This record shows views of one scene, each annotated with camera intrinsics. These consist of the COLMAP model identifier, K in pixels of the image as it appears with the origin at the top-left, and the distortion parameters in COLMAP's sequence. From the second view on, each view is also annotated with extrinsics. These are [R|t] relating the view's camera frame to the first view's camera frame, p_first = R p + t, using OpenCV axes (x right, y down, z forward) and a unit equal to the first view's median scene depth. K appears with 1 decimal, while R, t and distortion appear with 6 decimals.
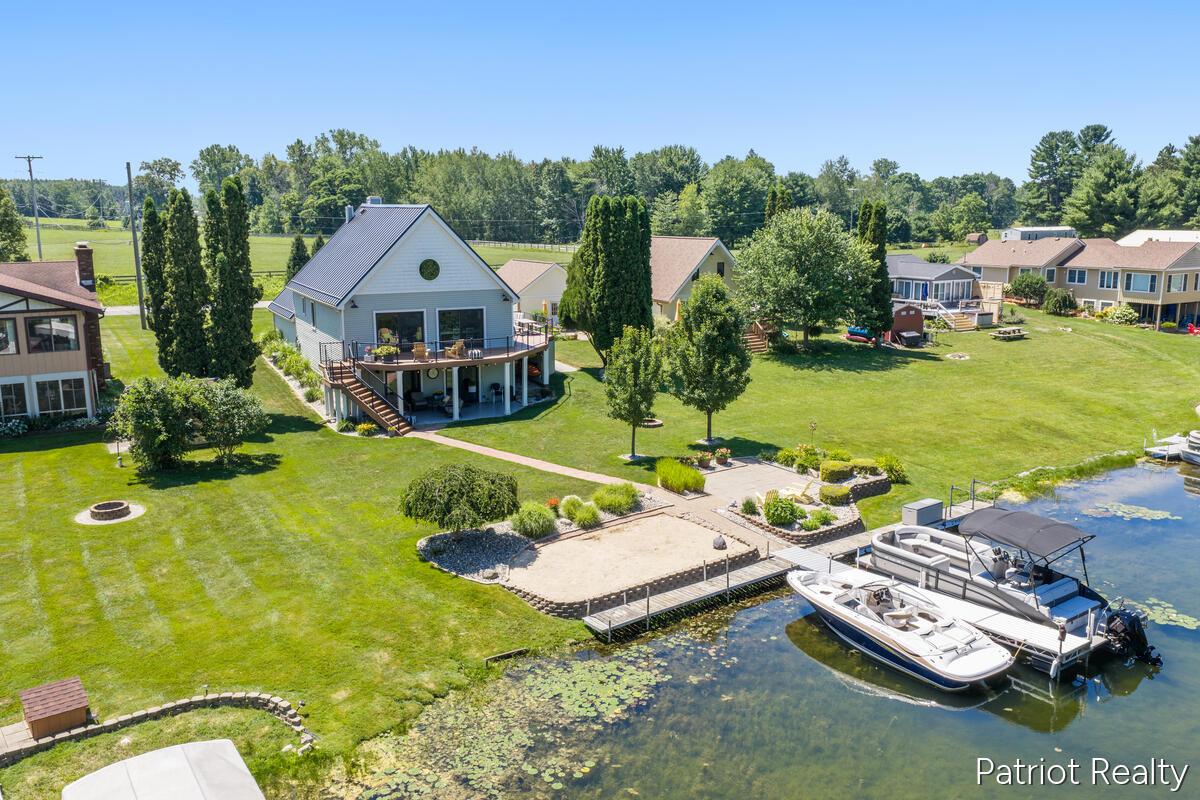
lens RADIAL K [[997.6, 0, 600.0], [0, 997.6, 400.0], [0, 0, 1]] dist [0.041680, -0.083038]
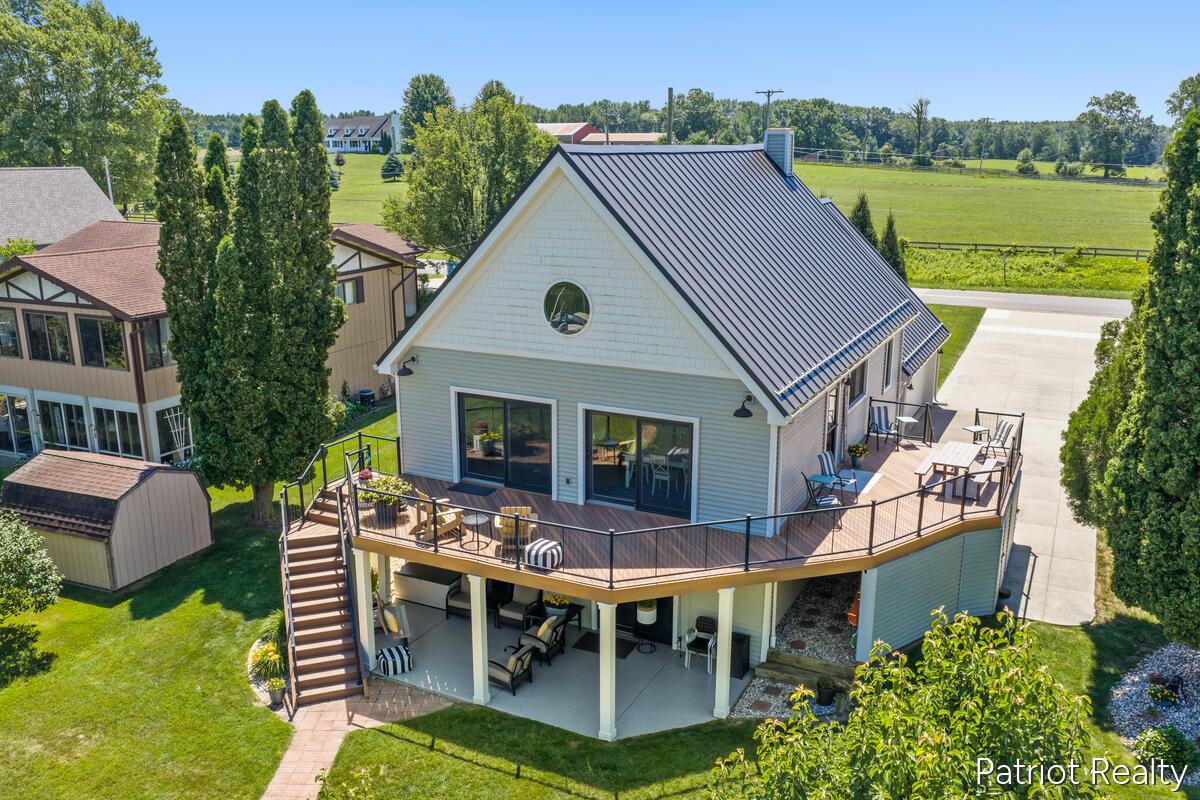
lens RADIAL K [[995.8, 0, 600.0], [0, 995.8, 400.0], [0, 0, 1]] dist [0.011633, -0.010271]
pose [[0.587251, 0.198338, -0.784728, 0.090818], [-0.153857, 0.979189, 0.132348, -0.084574], [0.794647, 0.043014, 0.605546, 0.436221]]
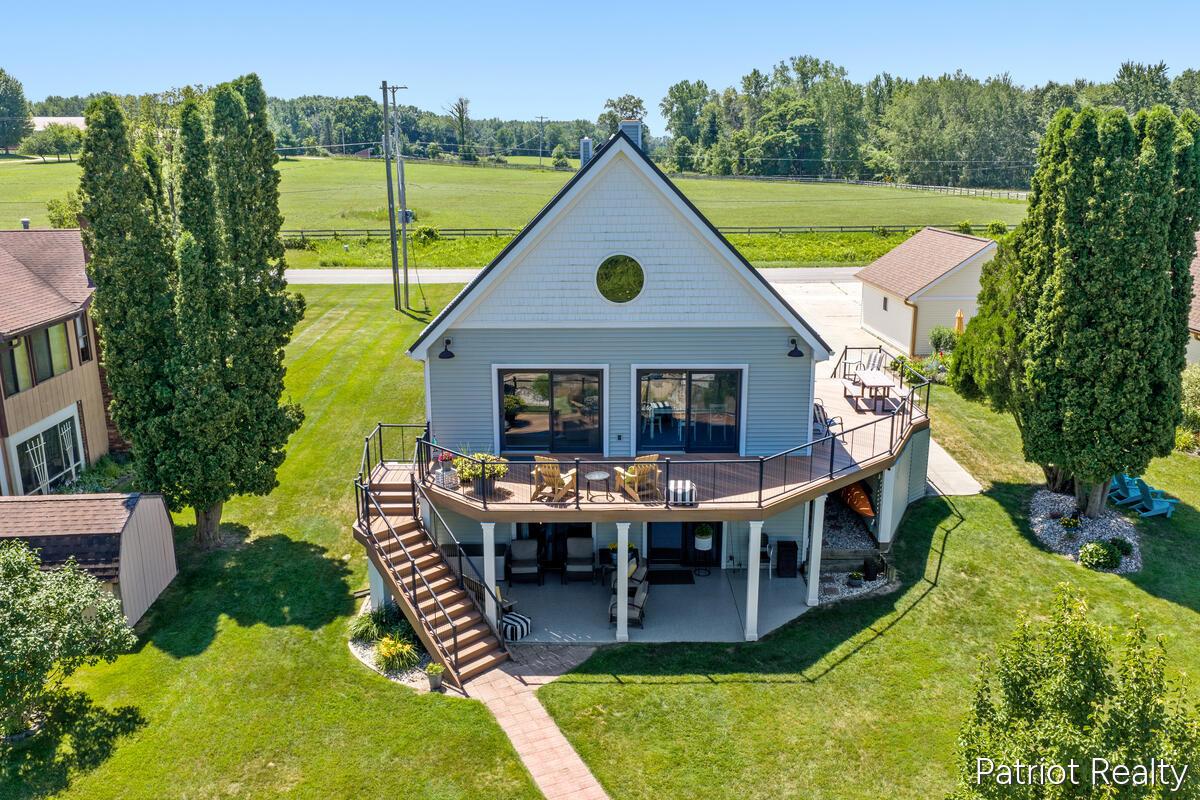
lens RADIAL K [[996.0, 0, 600.0], [0, 996.0, 400.0], [0, 0, 1]] dist [0.010021, -0.005864]
pose [[0.890050, 0.110970, -0.442150, 0.013503], [-0.084613, 0.993280, 0.078965, -0.062887], [0.447942, -0.032872, 0.893458, 0.338881]]
